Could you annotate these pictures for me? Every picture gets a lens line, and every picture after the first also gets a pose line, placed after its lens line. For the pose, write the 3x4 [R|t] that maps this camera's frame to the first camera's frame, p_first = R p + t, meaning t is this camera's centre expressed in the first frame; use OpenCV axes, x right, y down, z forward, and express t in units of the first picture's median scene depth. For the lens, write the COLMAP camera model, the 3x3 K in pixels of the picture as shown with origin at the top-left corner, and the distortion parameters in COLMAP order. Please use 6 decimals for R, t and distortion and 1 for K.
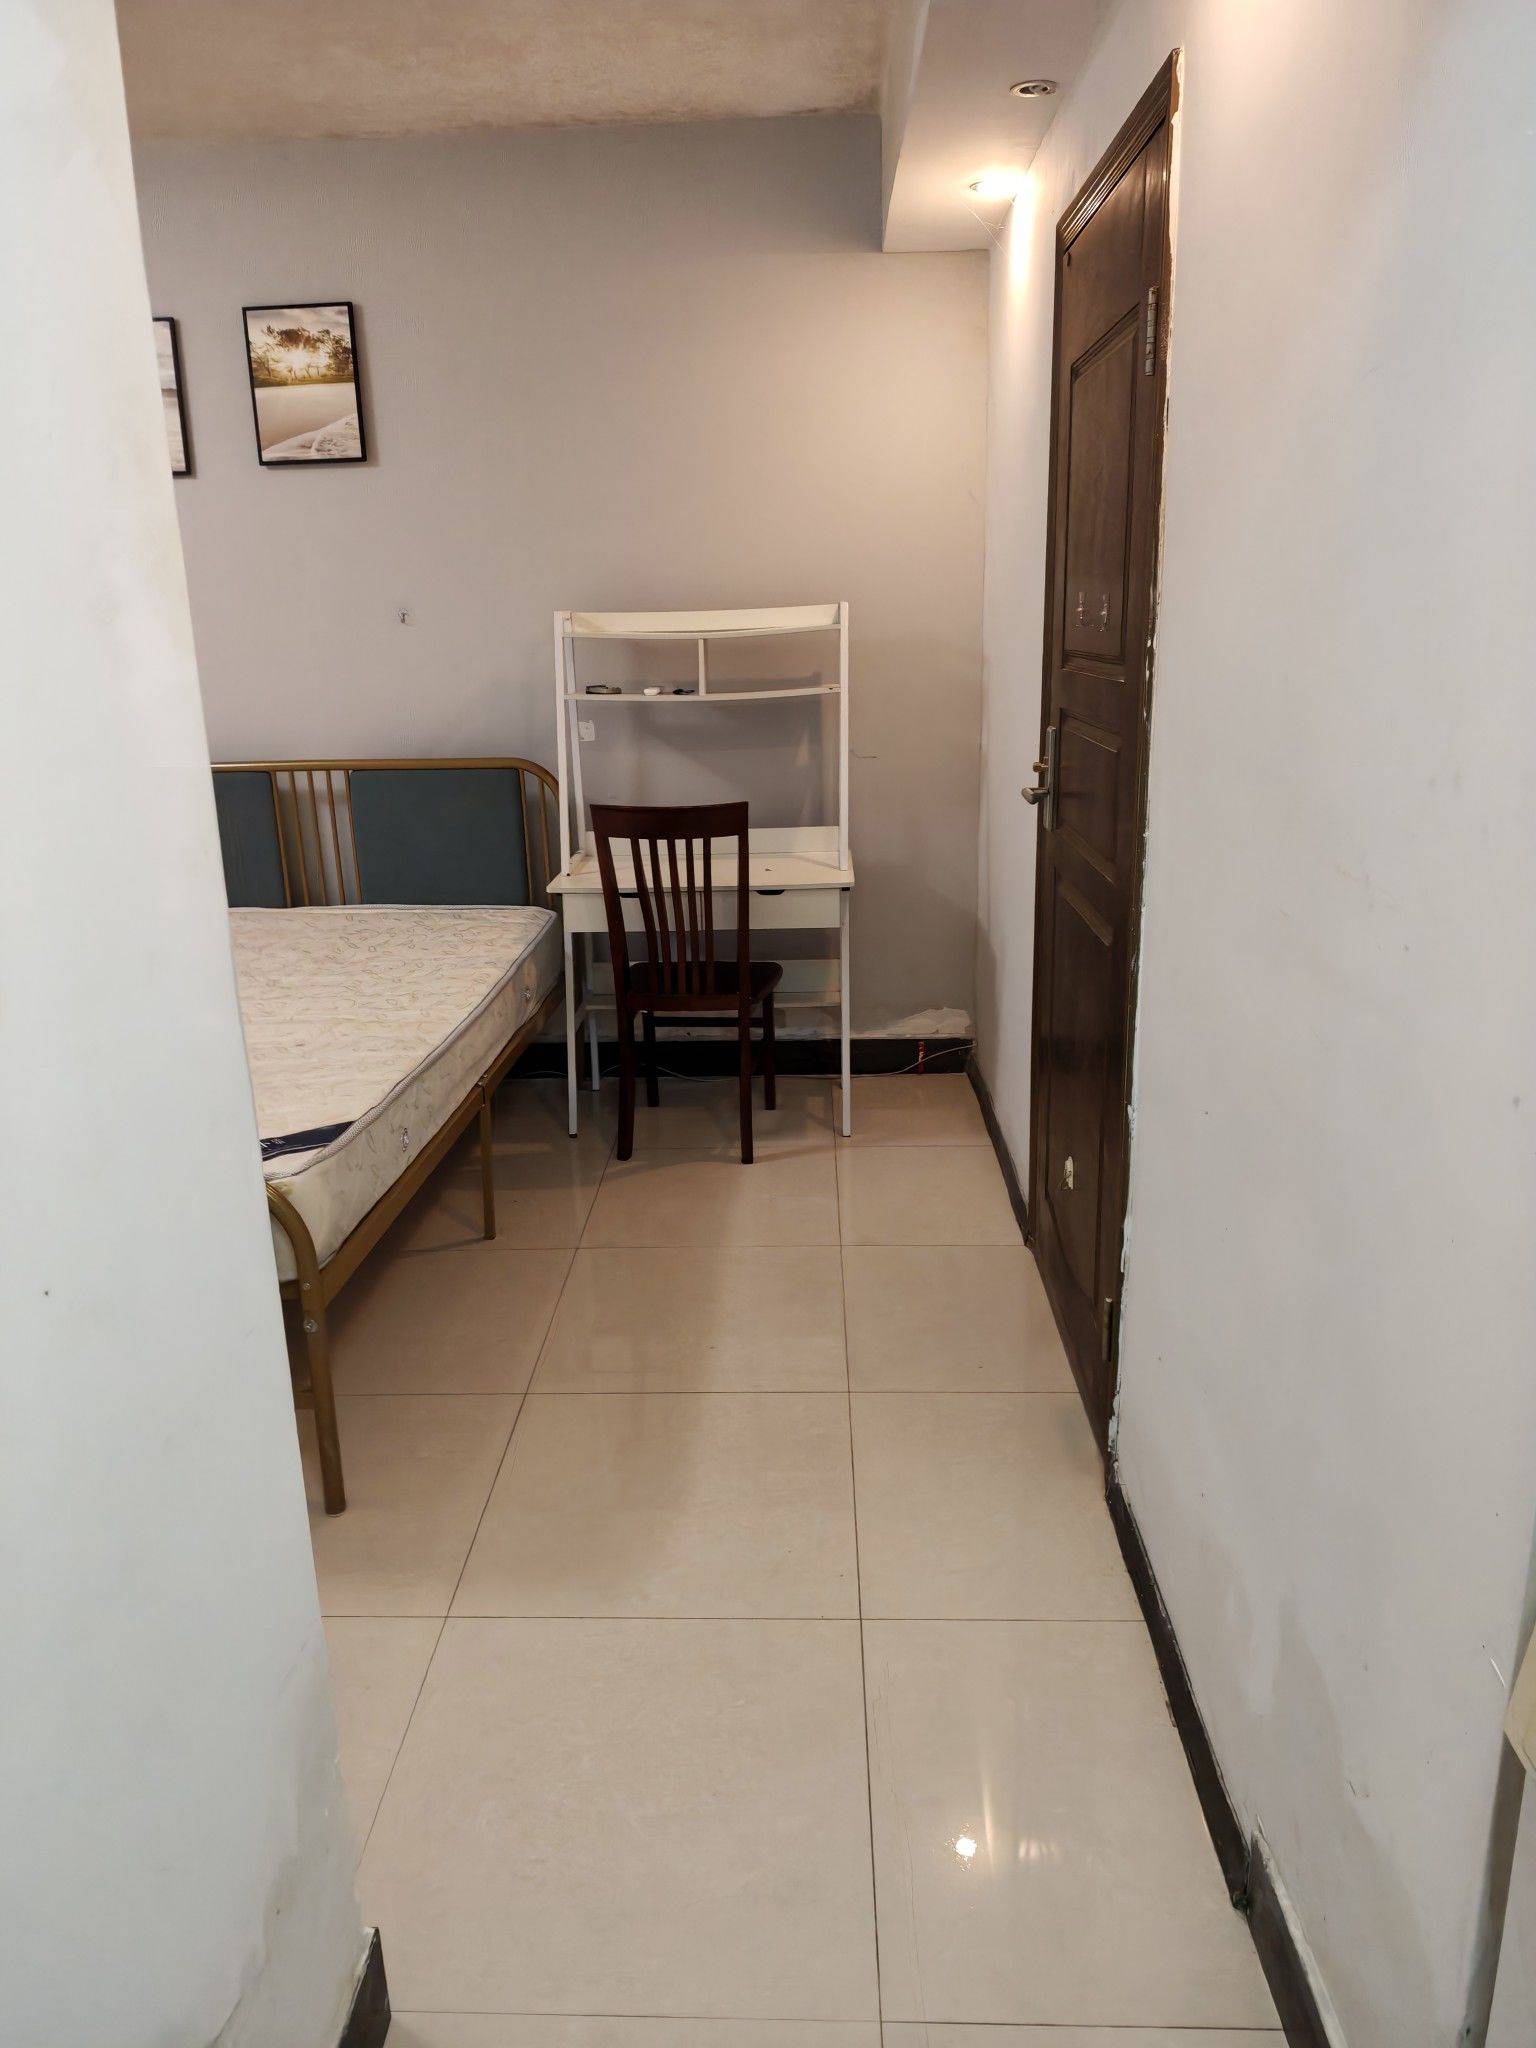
lens RADIAL K [[1439.8, 0, 699.4], [0, 1439.8, 1024.1], [0, 0, 1]] dist [-0.000899, 0.001319]
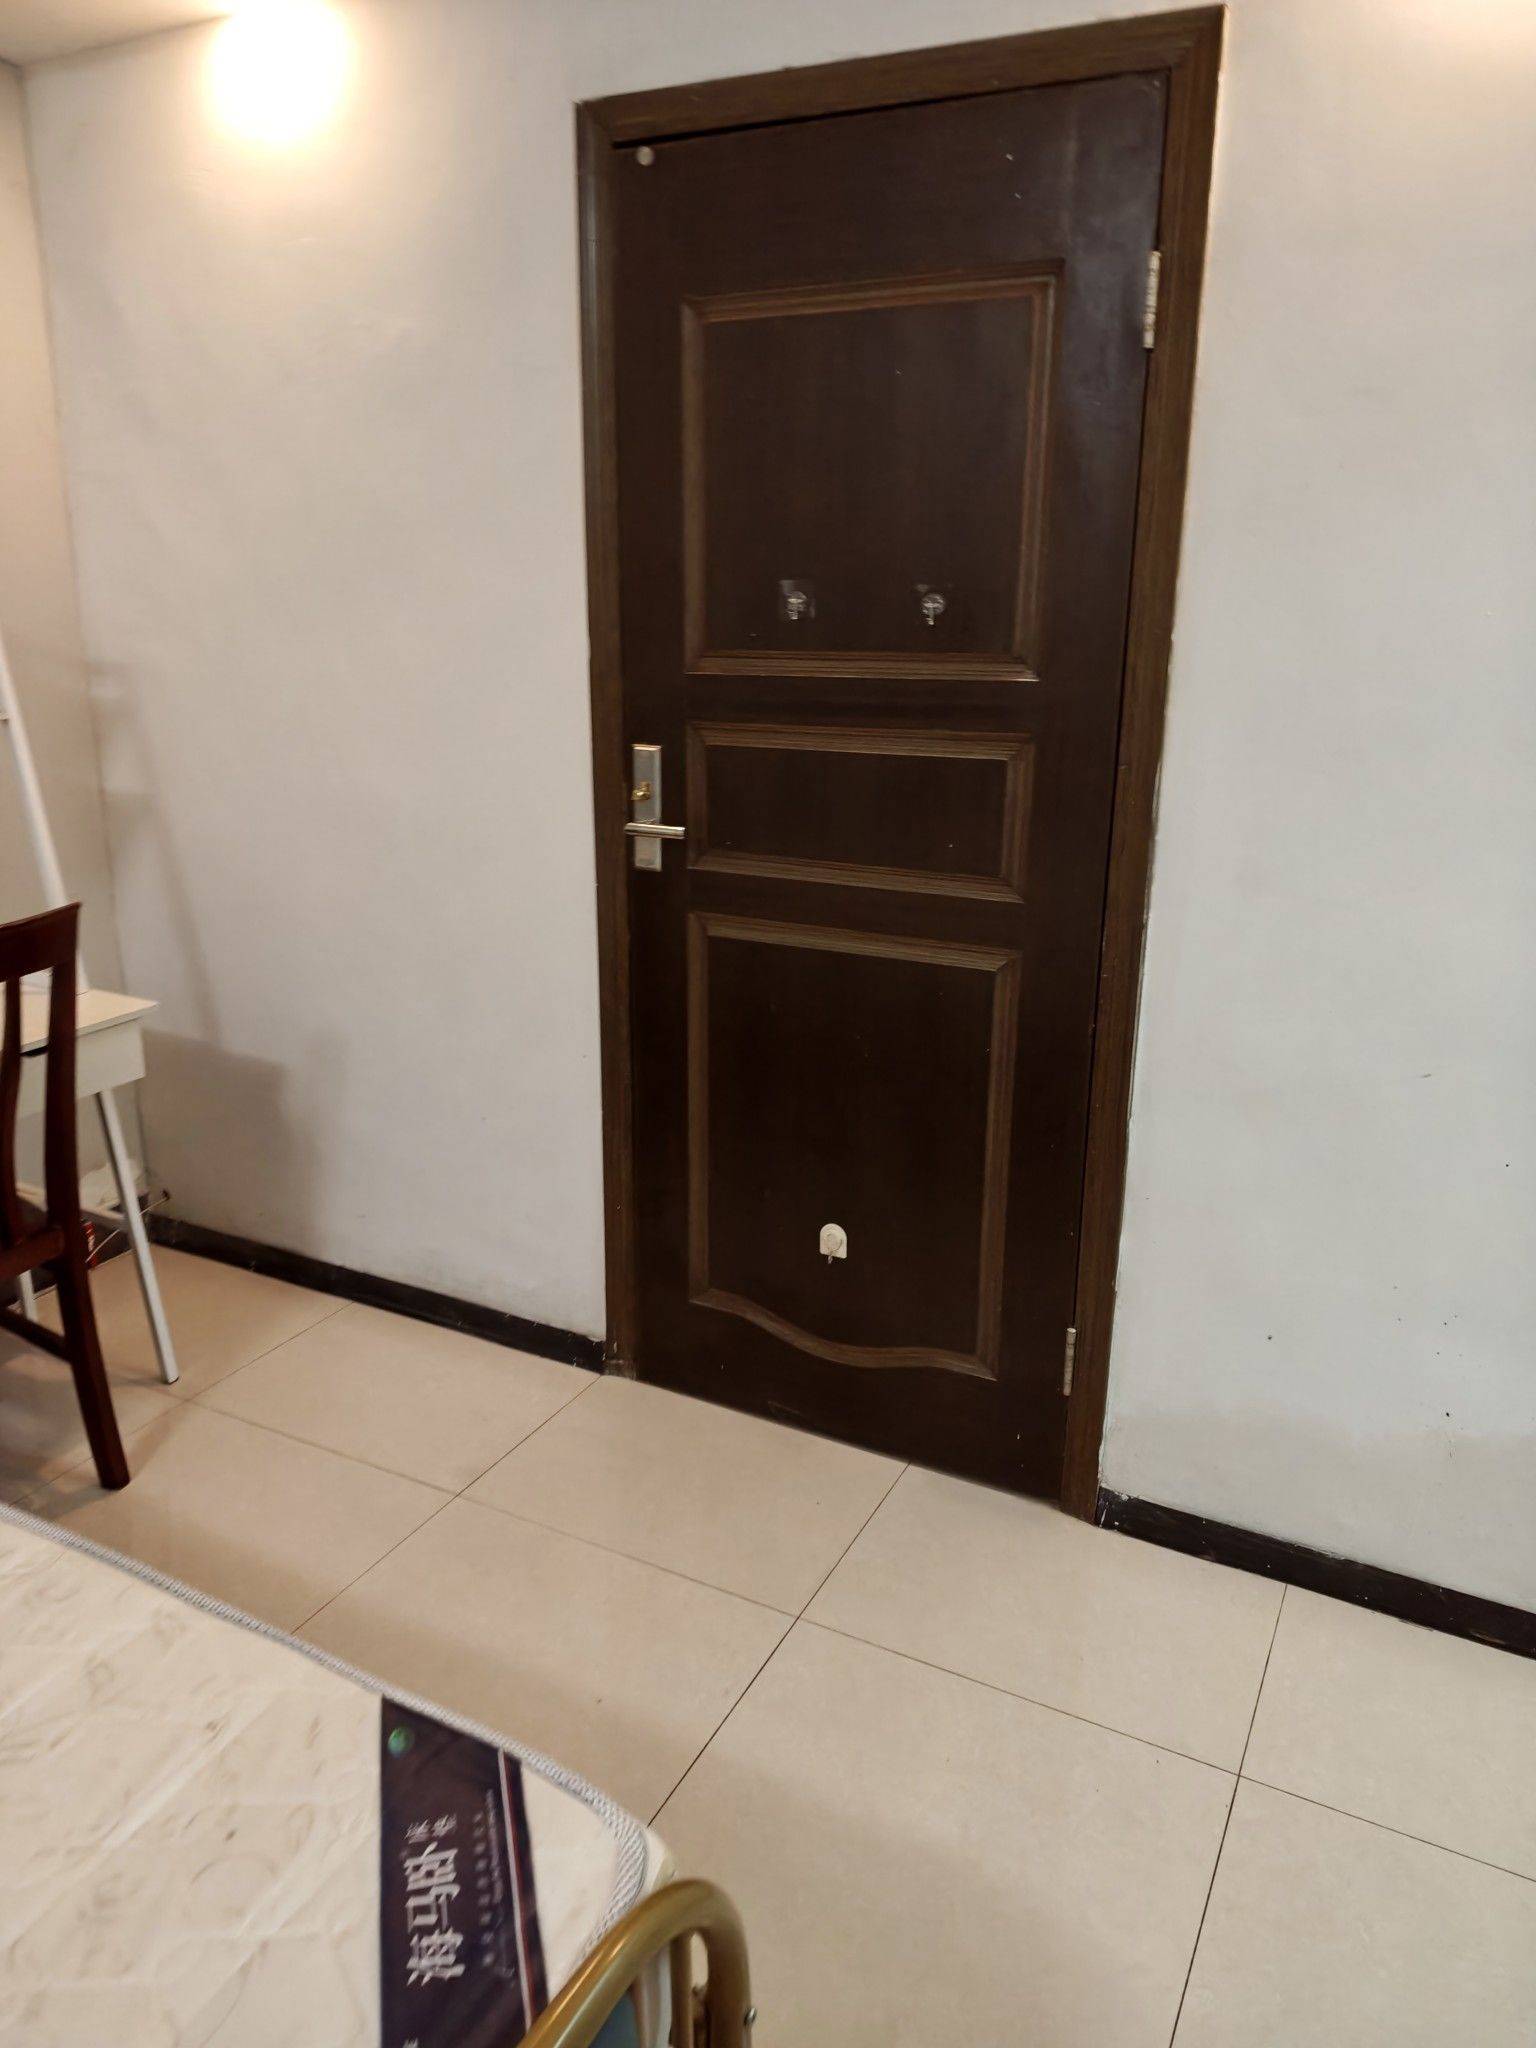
lens RADIAL K [[1438.9, 0, 845.8], [0, 1438.9, 1022.3], [0, 0, 1]] dist [-0.001222, -0.003509]
pose [[0.364694, -0.223108, 0.904003, -0.416352], [0.237630, 0.961021, 0.141315, -0.122529], [-0.900295, 0.163281, 0.403496, 0.515004]]
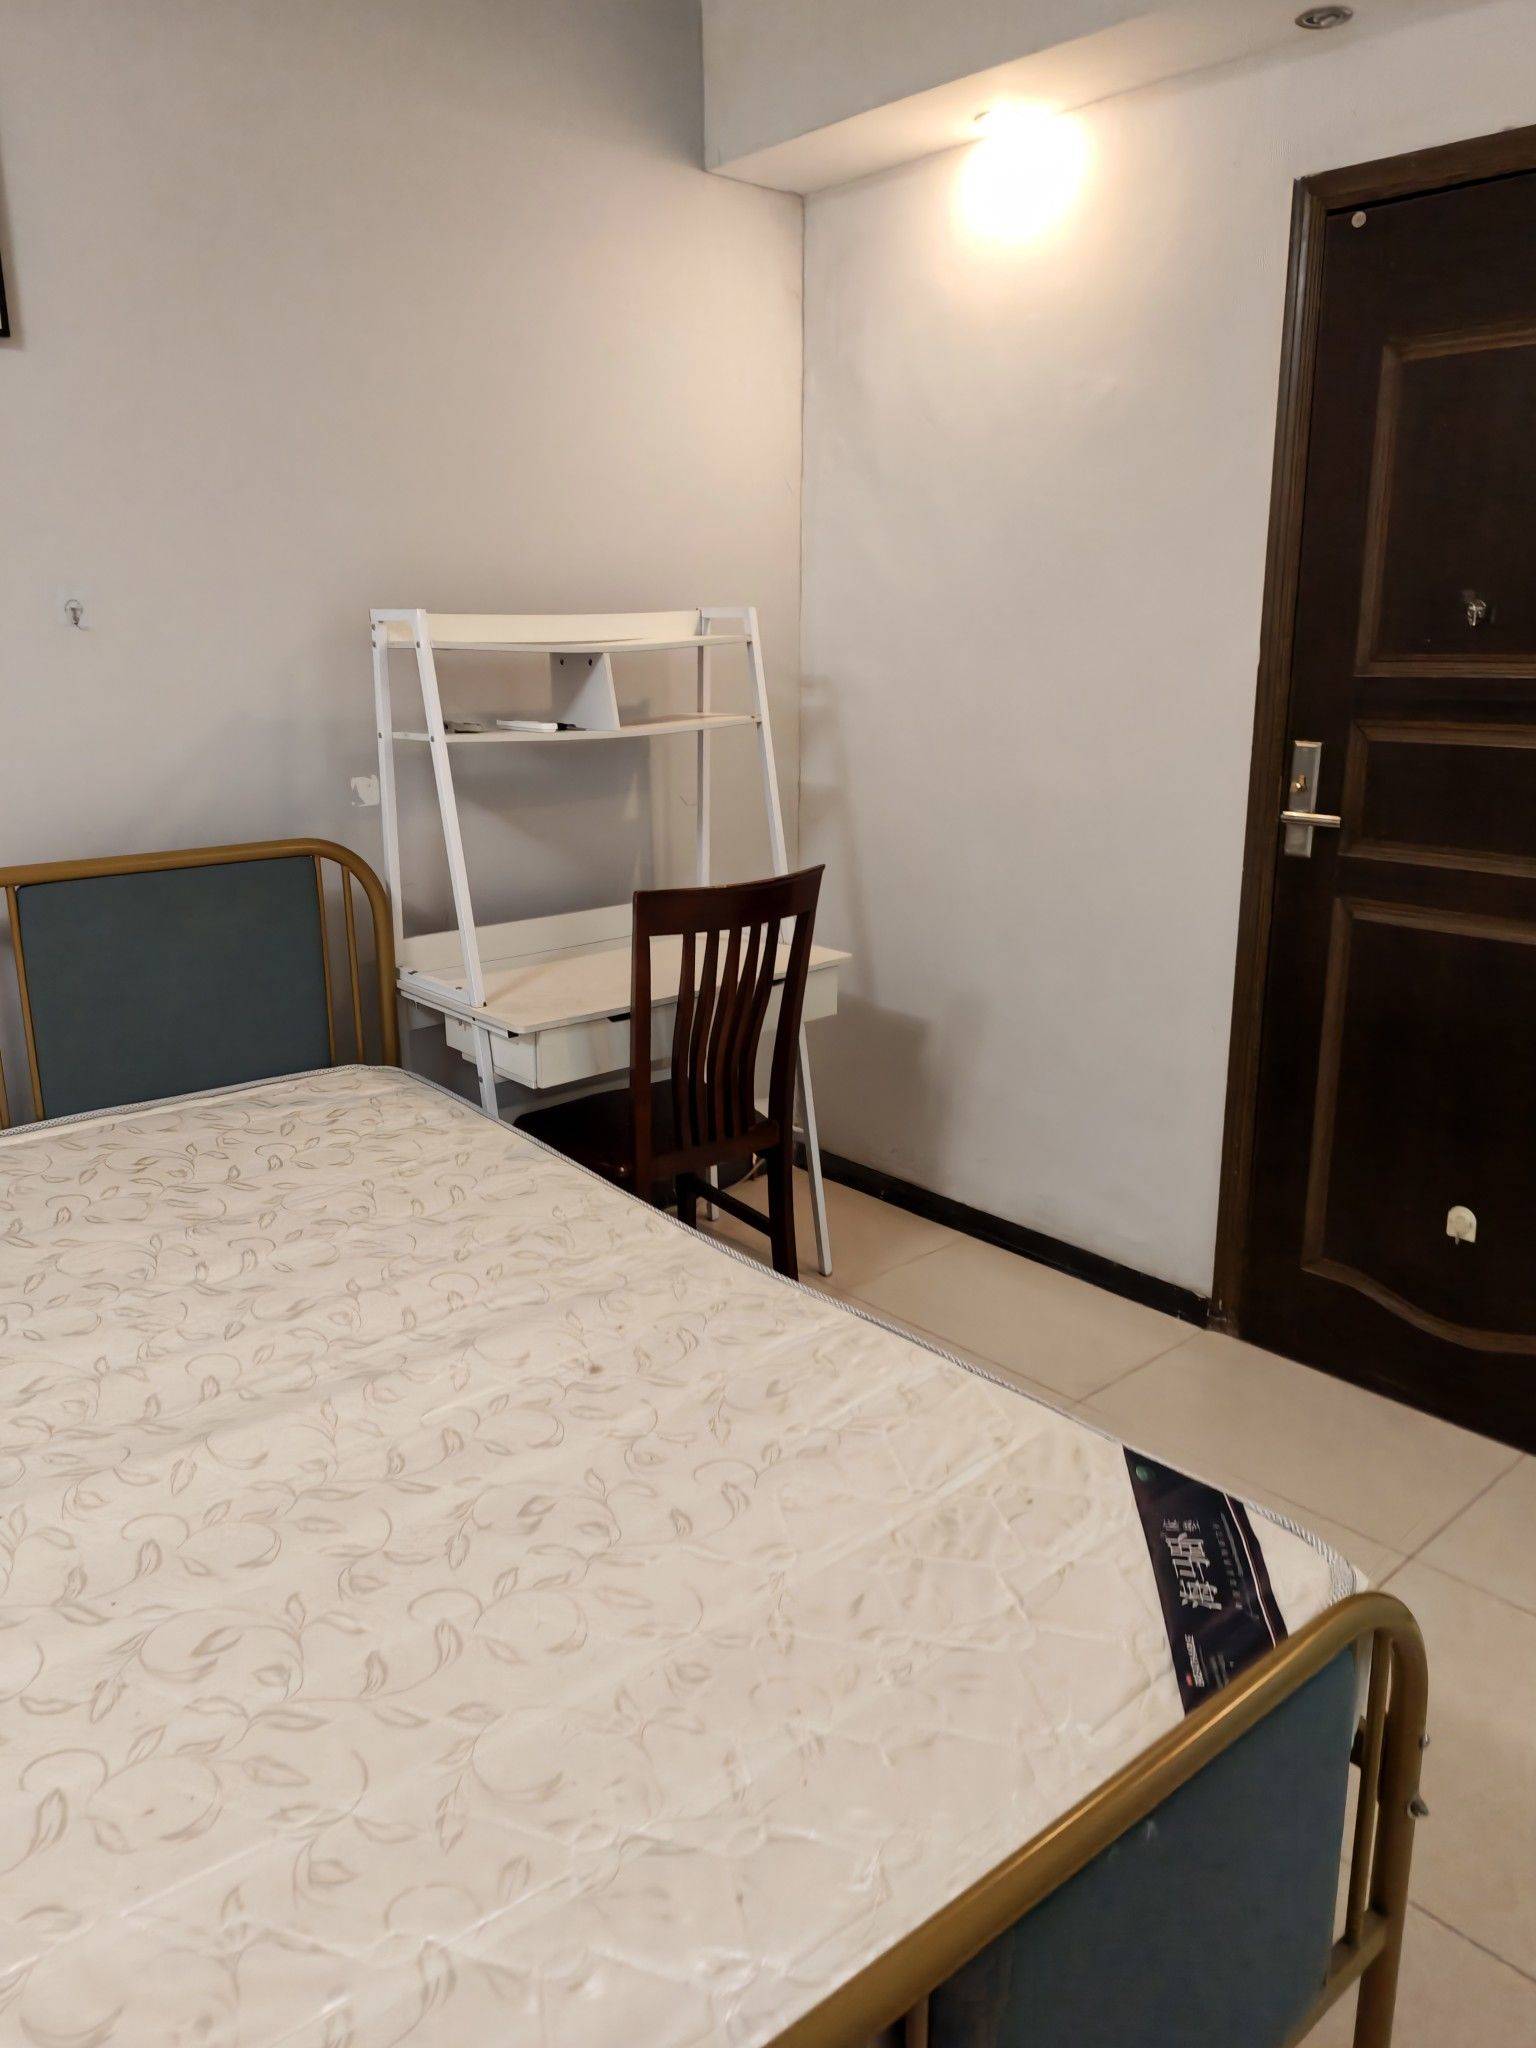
lens RADIAL K [[1510.2, 0, 746.2], [0, 1510.2, 980.3], [0, 0, 1]] dist [0.080458, -0.137328]
pose [[0.710435, -0.144305, 0.688809, -0.572854], [0.192367, 0.981297, 0.007174, -0.115167], [-0.676962, 0.127408, 0.724907, 0.494655]]
